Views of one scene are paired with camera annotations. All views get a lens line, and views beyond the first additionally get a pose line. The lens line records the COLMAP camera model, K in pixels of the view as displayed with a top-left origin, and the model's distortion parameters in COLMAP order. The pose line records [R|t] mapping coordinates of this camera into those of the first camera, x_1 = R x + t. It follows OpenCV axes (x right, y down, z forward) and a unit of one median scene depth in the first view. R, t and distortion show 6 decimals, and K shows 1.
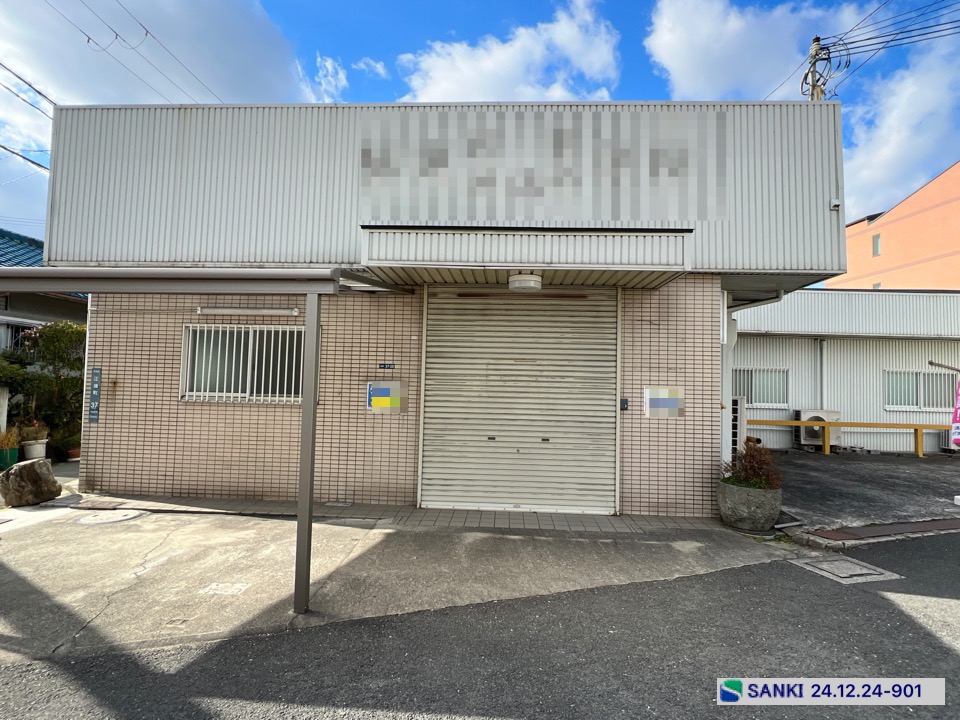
lens RADIAL K [[500.0, 0, 480.0], [0, 500.0, 360.0], [0, 0, 1]] dist [-0.001695, -0.000020]
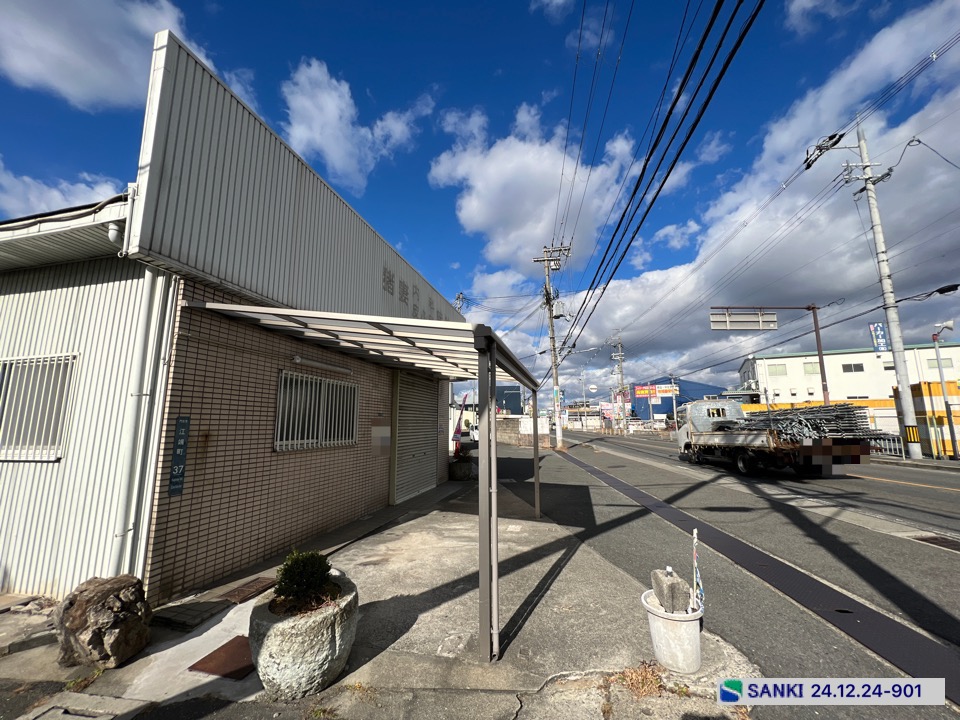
lens RADIAL K [[384.2, 0, 480.6], [0, 384.2, 361.2], [0, 0, 1]] dist [-0.002761, 0.000309]
pose [[0.183870, 0.136378, 0.973444, -1.310126], [-0.042692, 0.990502, -0.130704, -0.009244], [-0.982023, -0.017526, 0.187945, 0.508854]]
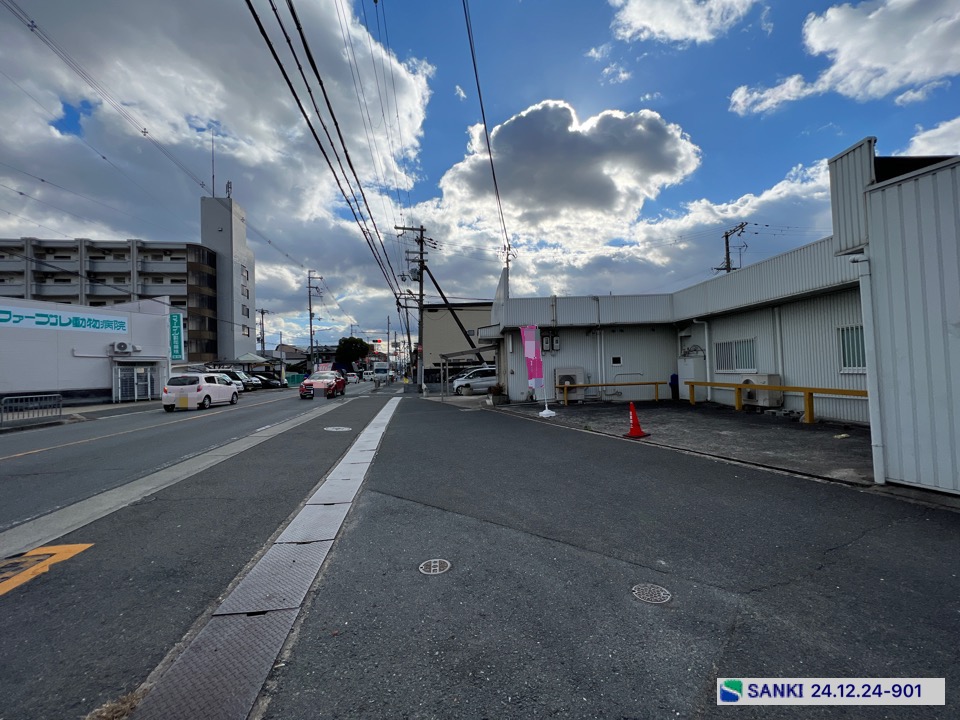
lens RADIAL K [[384.7, 0, 481.7], [0, 384.7, 362.2], [0, 0, 1]] dist [-0.005009, 0.000270]
pose [[0.067230, -0.044371, -0.996750, 2.895637], [0.084636, 0.995663, -0.038614, 0.108540], [0.994141, -0.081765, 0.070693, 0.667712]]
